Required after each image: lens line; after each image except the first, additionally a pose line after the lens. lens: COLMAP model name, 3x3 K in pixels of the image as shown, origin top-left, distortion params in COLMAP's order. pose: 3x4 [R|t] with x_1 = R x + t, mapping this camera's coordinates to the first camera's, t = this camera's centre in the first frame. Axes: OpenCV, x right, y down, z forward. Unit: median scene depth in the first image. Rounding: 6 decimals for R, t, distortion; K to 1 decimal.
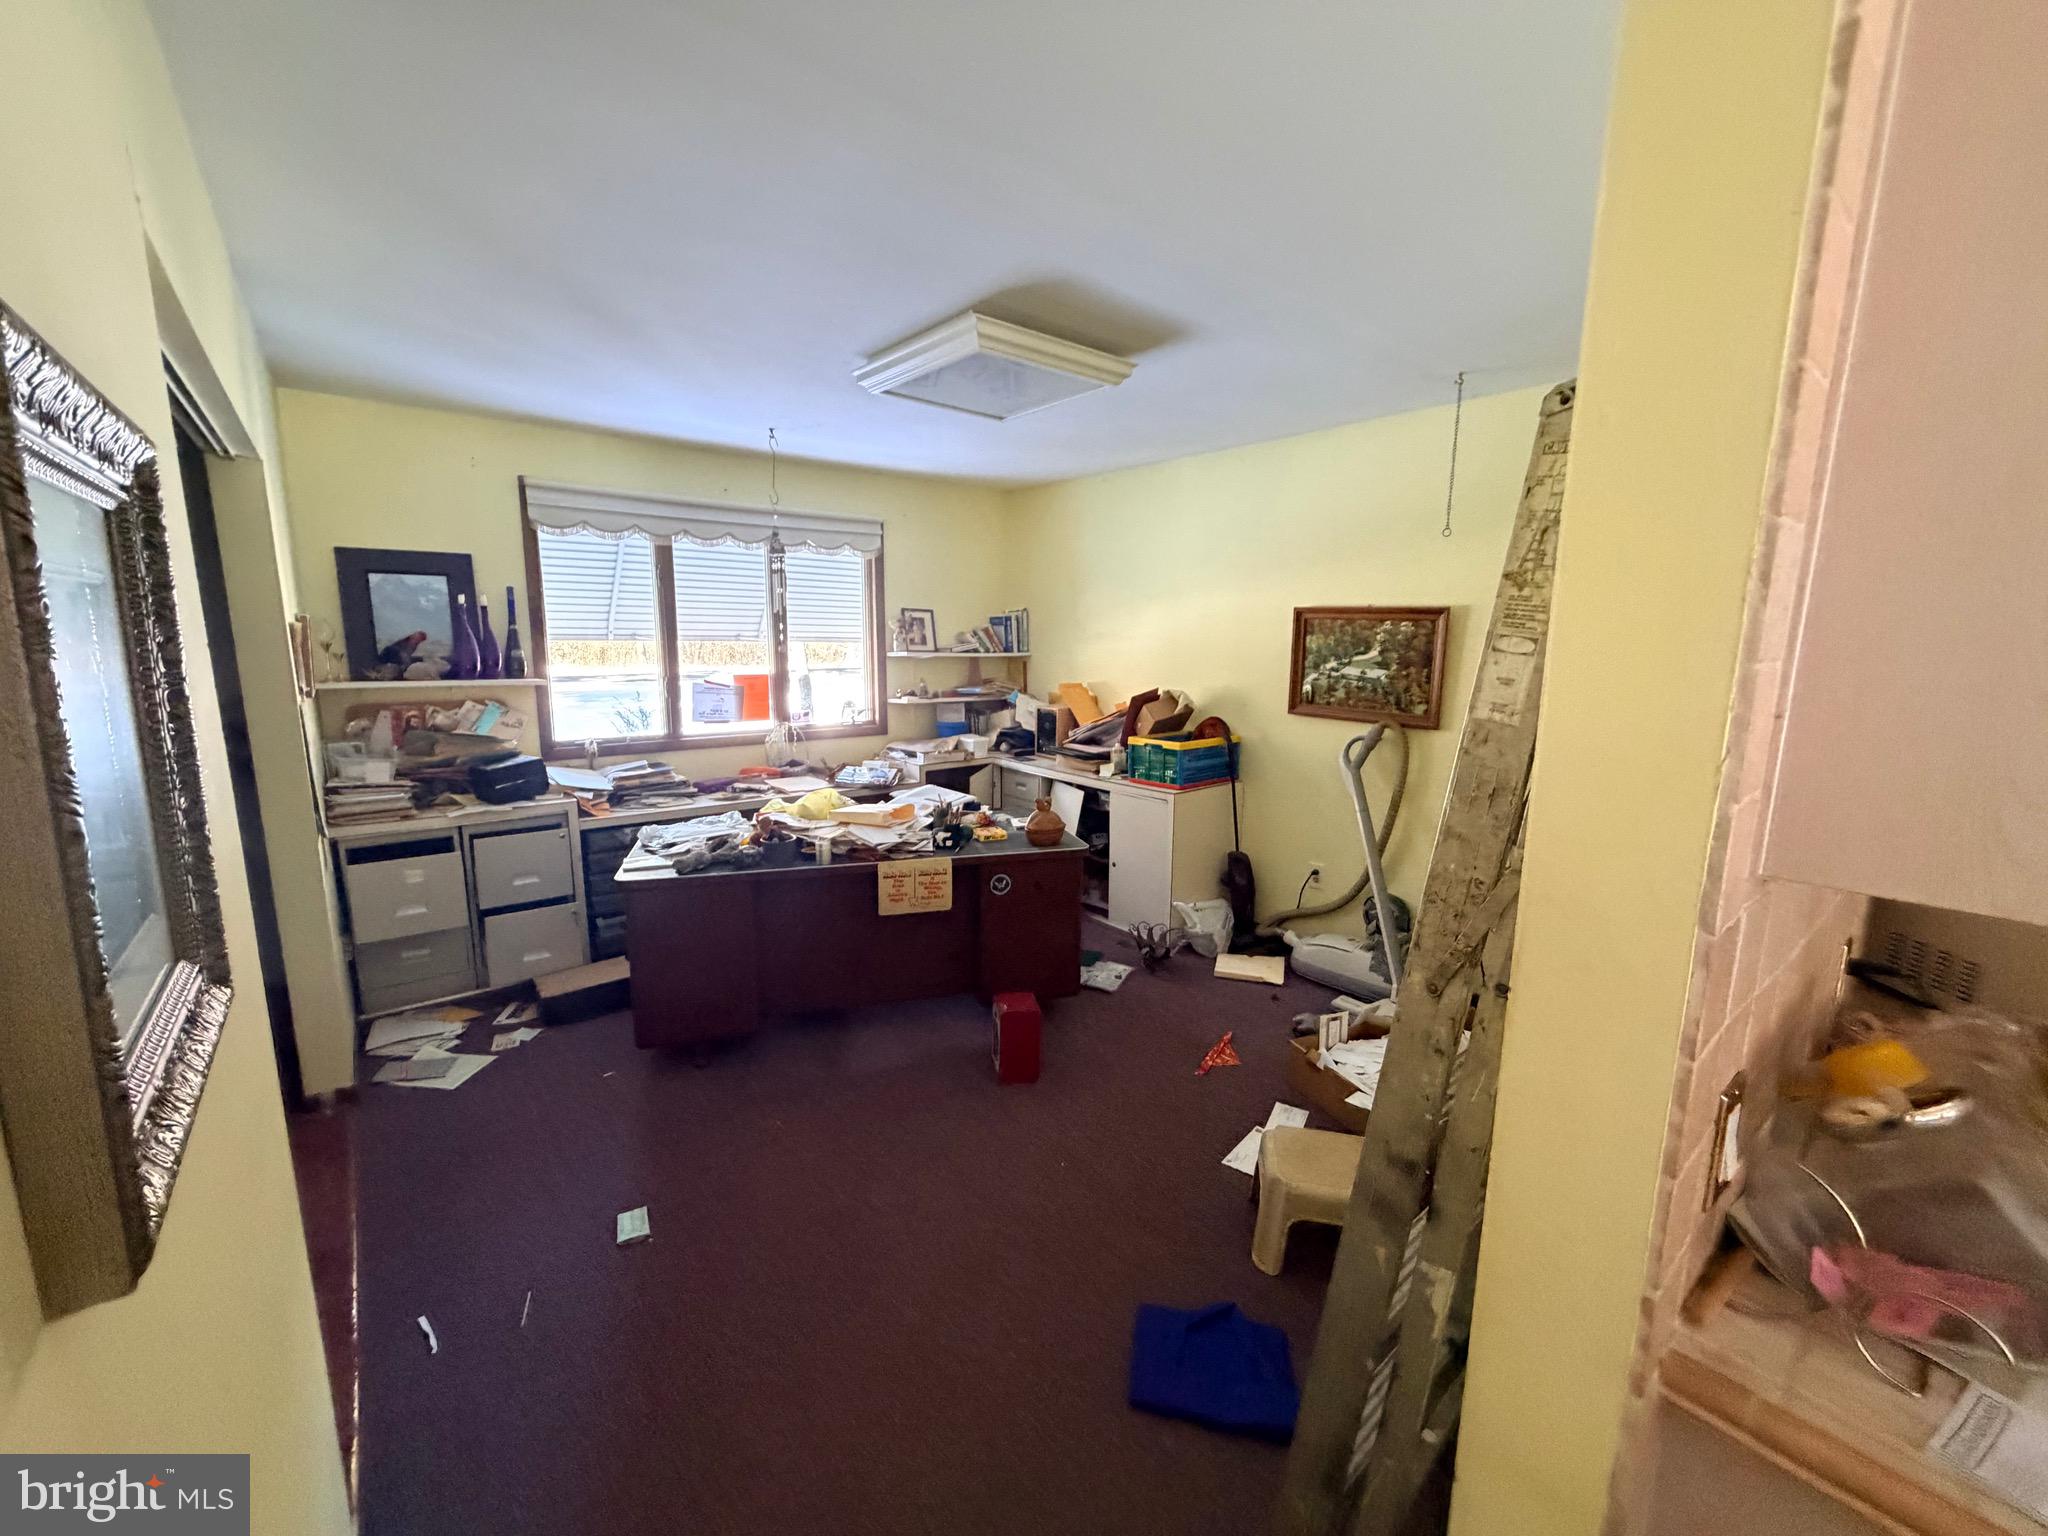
lens RADIAL K [[815.6, 0, 1023.8], [0, 815.6, 768.0], [0, 0, 1]] dist [0.000375, 0.000023]
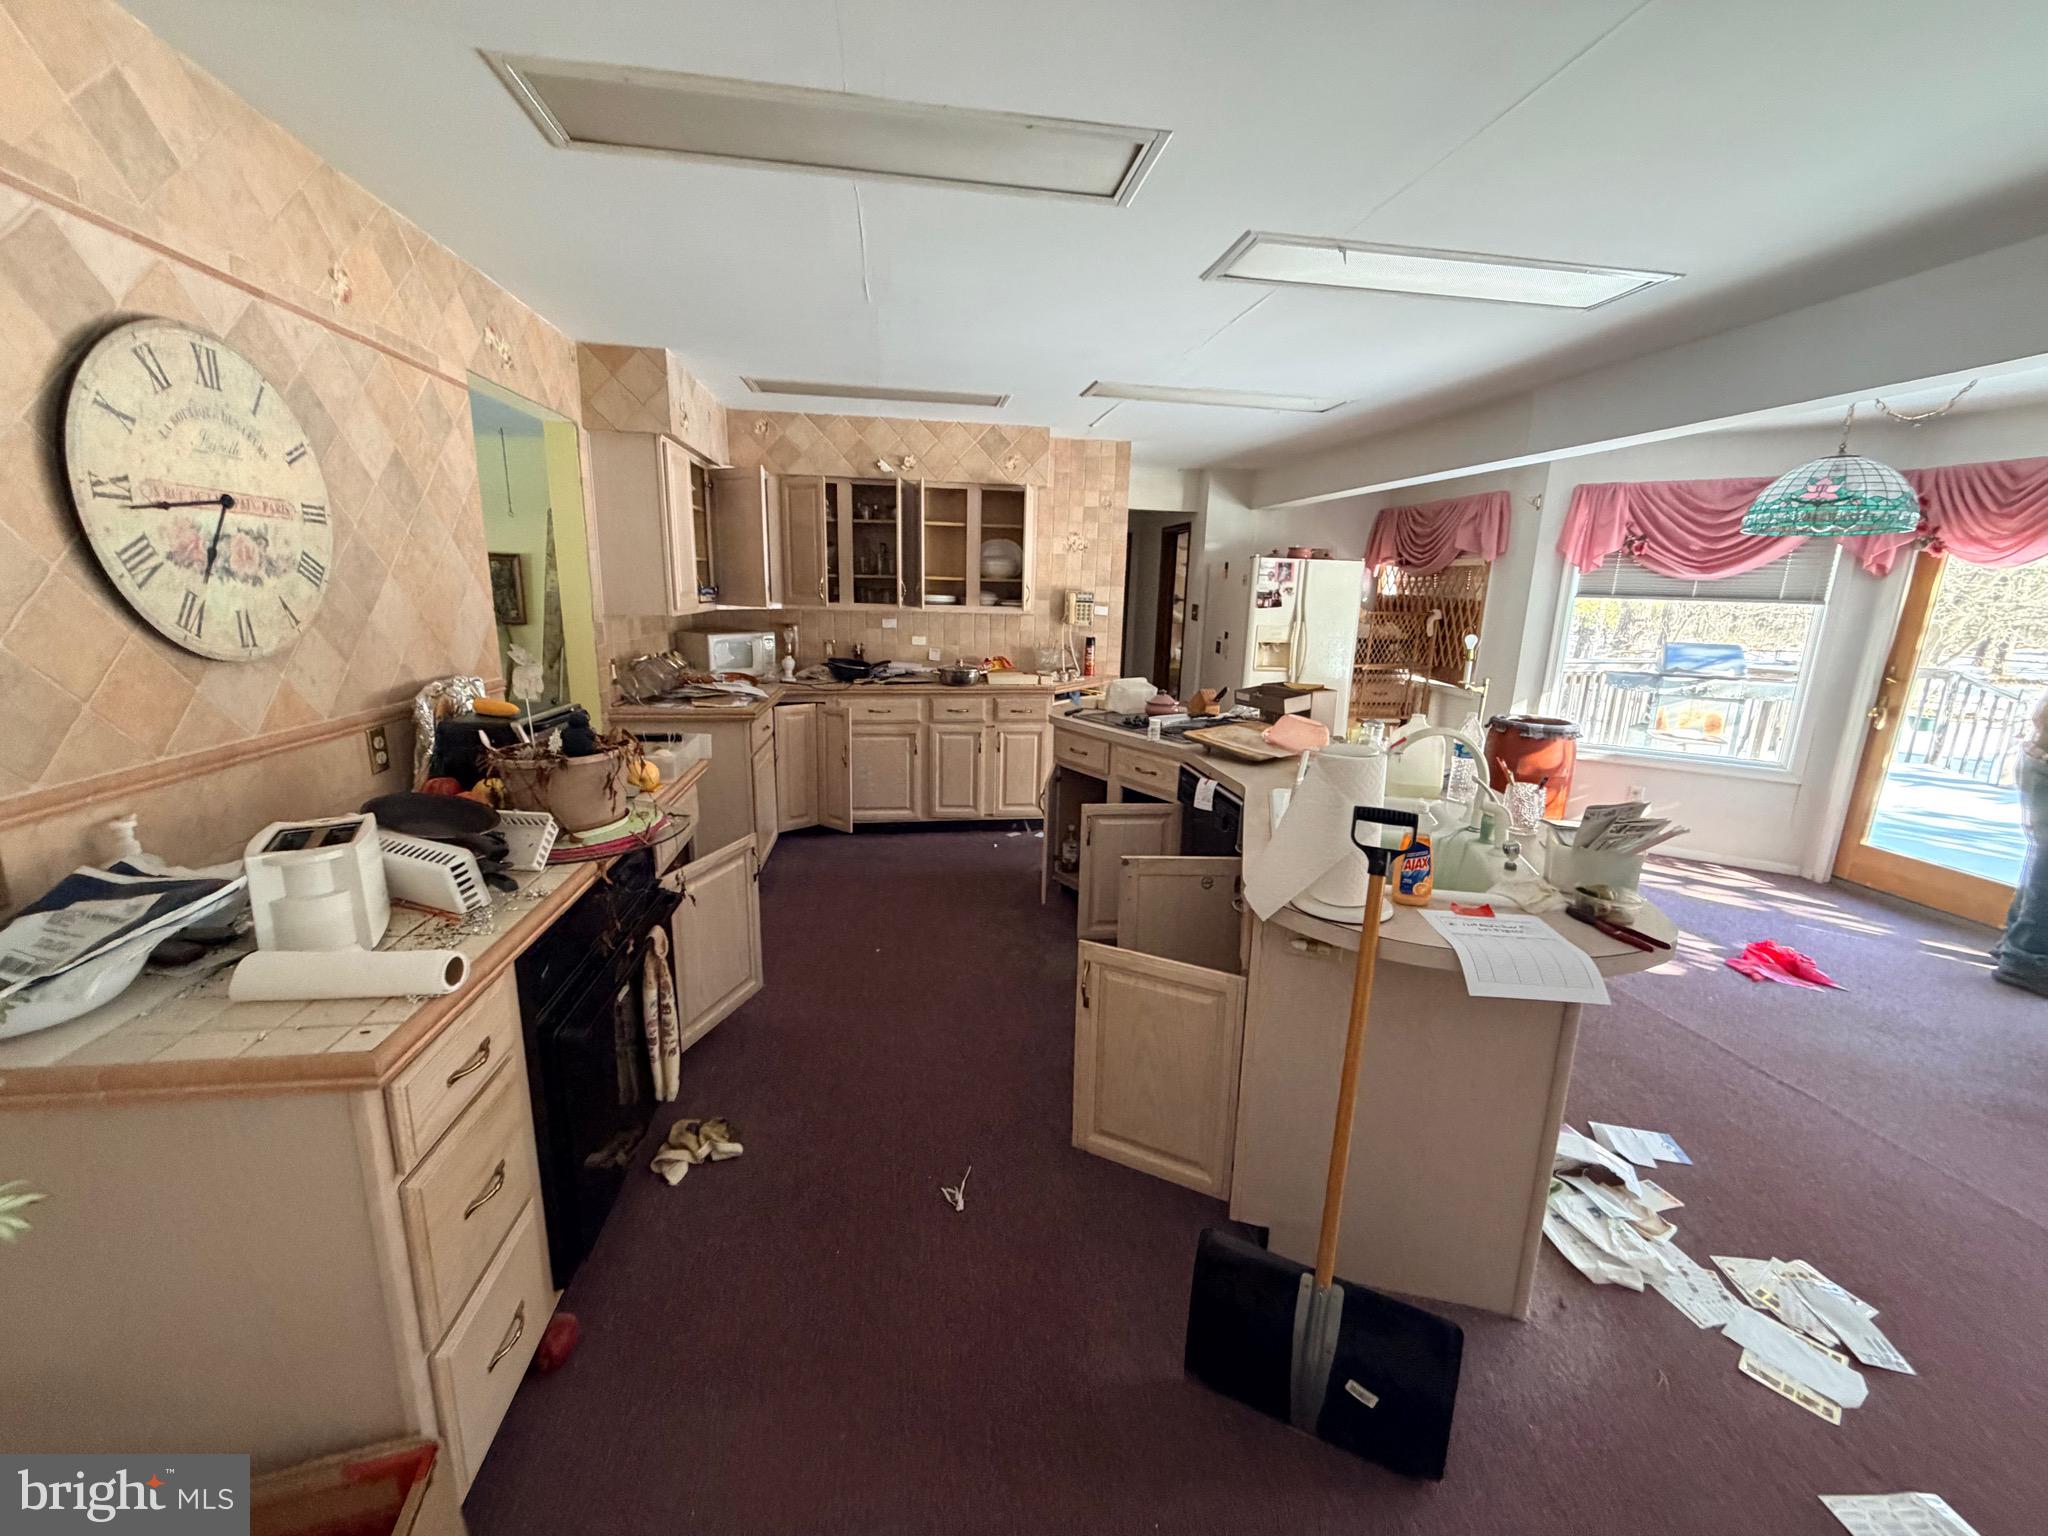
lens RADIAL K [[815.6, 0, 1022.6], [0, 815.6, 765.1], [0, 0, 1]] dist [0.000375, 0.000023]
pose [[0.512536, -0.185373, 0.838417, -0.474932], [0.125487, 0.982106, 0.140430, 0.138533], [-0.849447, 0.033235, 0.526627, -0.824819]]
